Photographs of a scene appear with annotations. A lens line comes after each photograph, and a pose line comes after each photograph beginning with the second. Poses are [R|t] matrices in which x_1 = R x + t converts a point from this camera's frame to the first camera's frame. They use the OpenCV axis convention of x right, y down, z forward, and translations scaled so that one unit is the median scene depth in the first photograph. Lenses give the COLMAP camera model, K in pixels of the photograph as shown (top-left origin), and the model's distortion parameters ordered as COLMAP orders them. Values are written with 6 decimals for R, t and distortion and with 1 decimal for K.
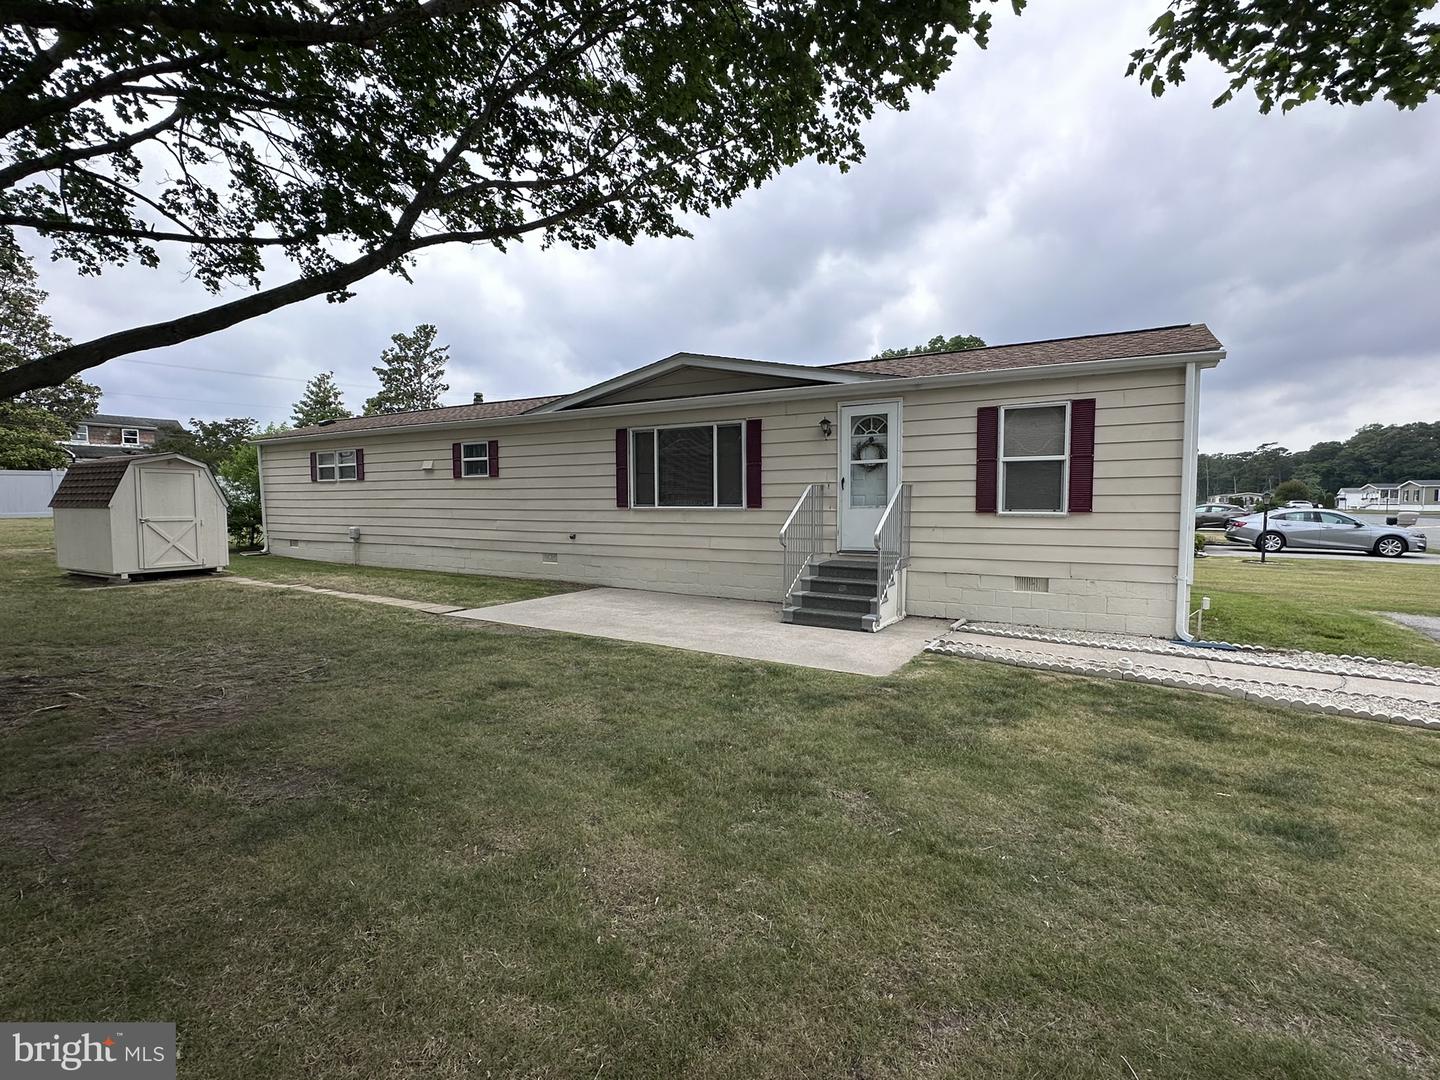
lens RADIAL K [[693.4, 0, 711.3], [0, 693.4, 536.2], [0, 0, 1]] dist [0.004004, -0.000654]
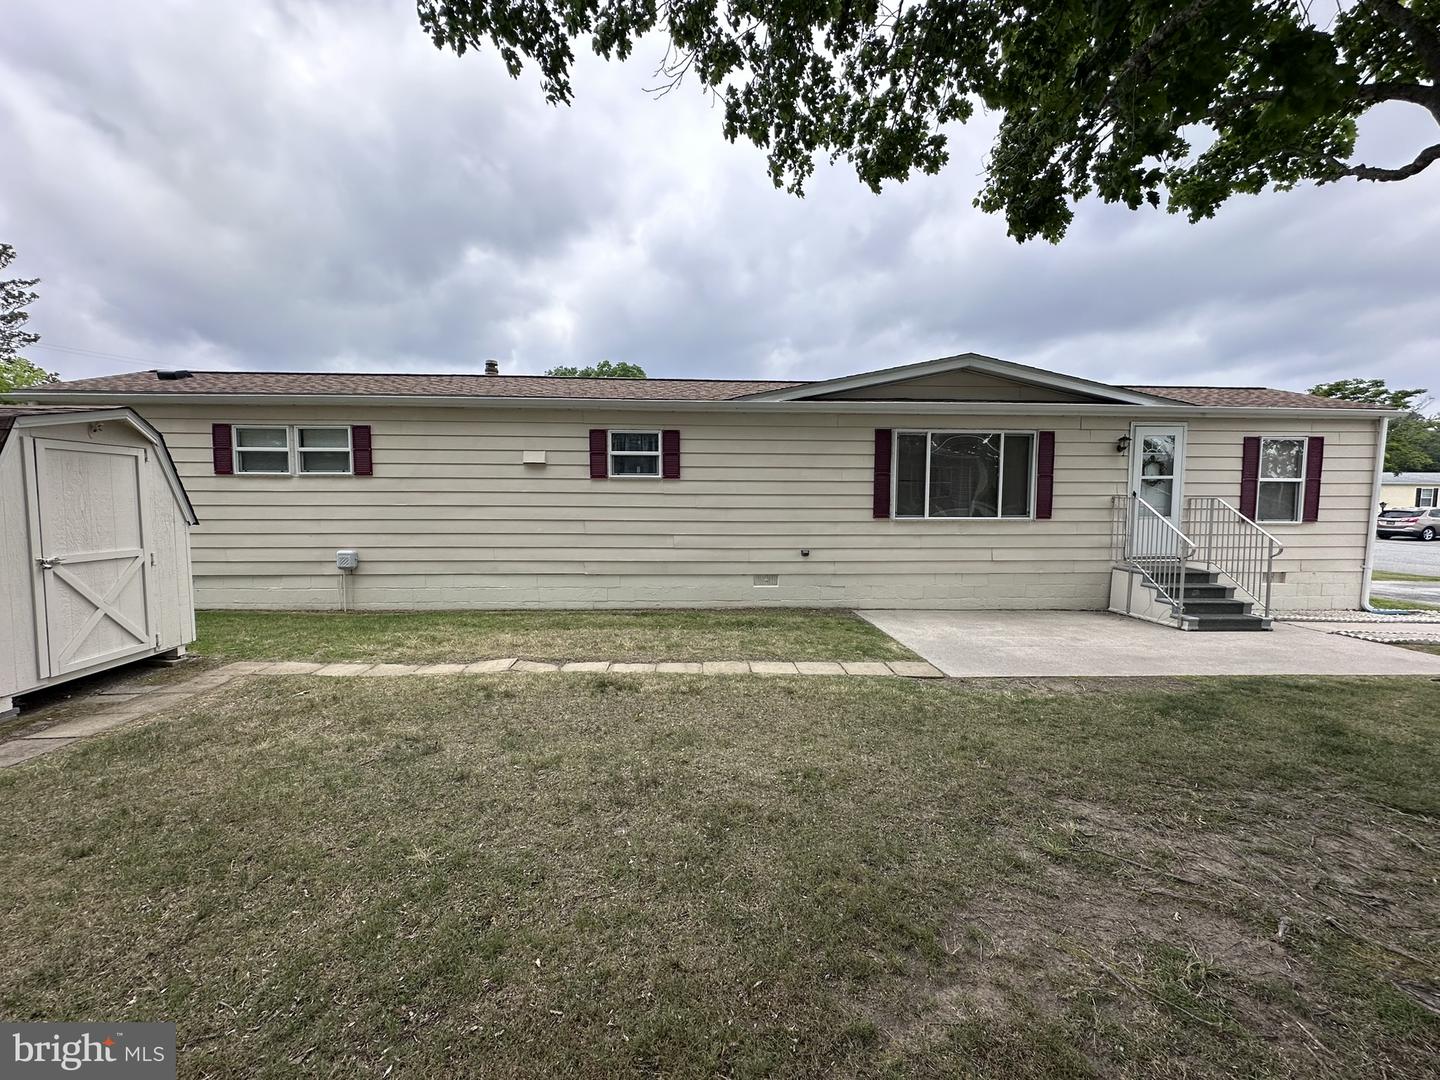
lens RADIAL K [[584.5, 0, 712.9], [0, 584.5, 537.3], [0, 0, 1]] dist [0.007162, 0.000230]
pose [[0.815877, -0.028671, 0.577514, -0.737350], [0.023796, 0.999589, 0.016007, -0.034610], [-0.577736, 0.000683, 0.816224, 0.517454]]
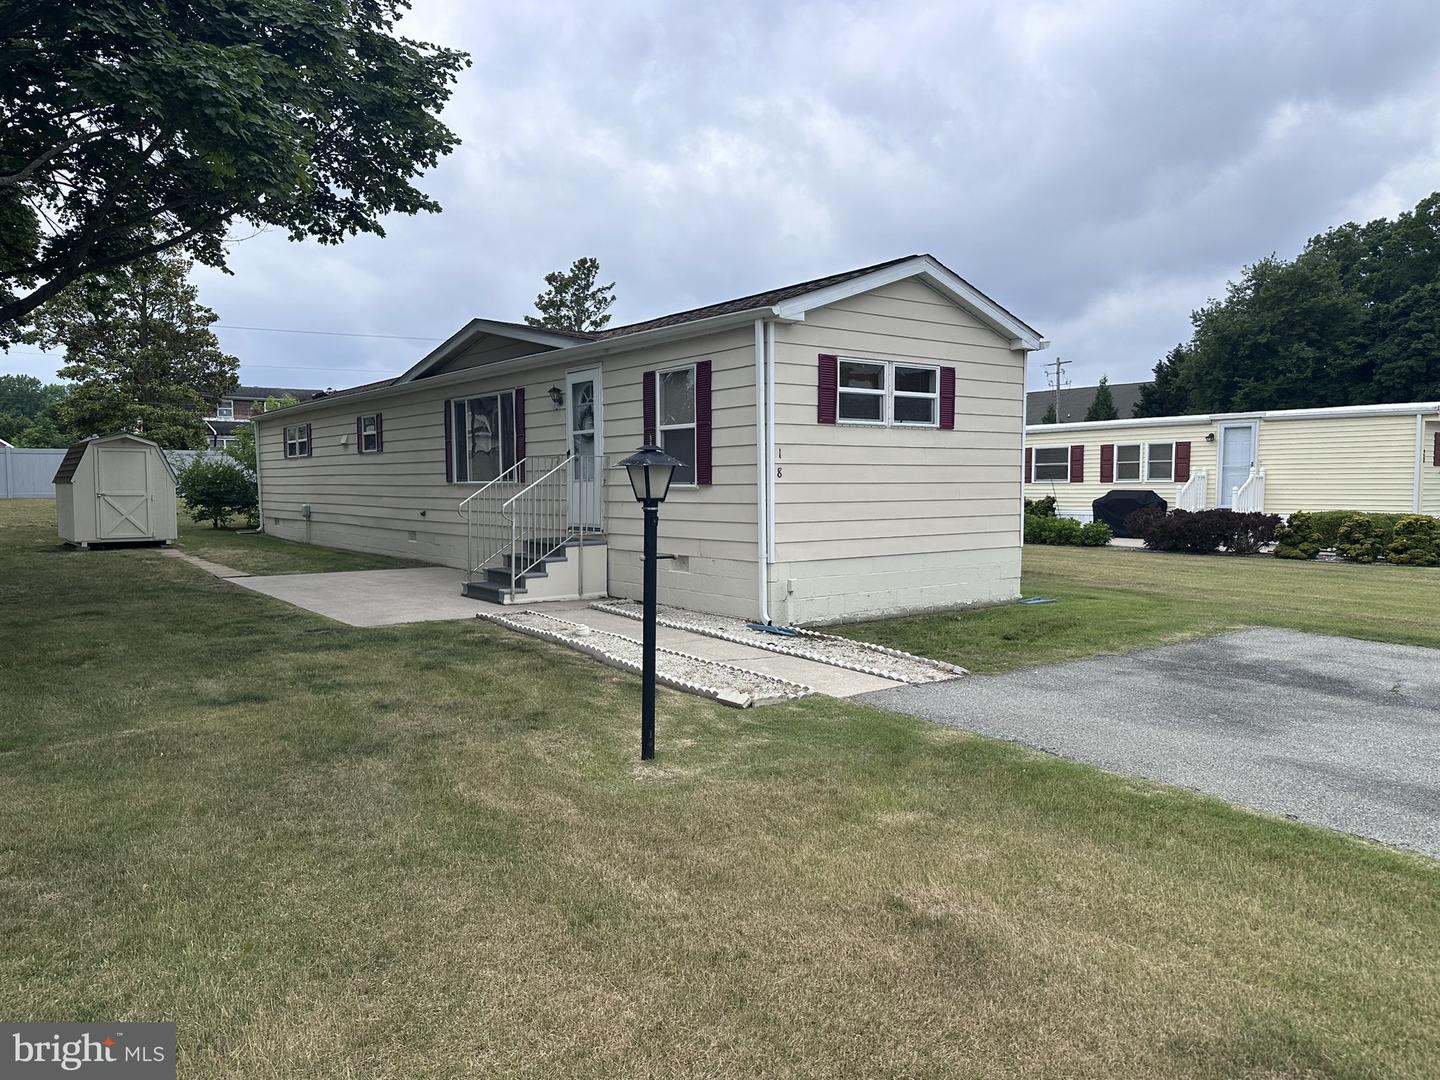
lens RADIAL K [[1020.5, 0, 726.5], [0, 1020.5, 544.1], [0, 0, 1]] dist [0.005053, -0.003528]
pose [[0.936467, 0.021555, -0.350094, 0.721874], [-0.018608, 0.999757, 0.011779, 0.019526], [0.350263, -0.004516, 0.936641, -0.178173]]
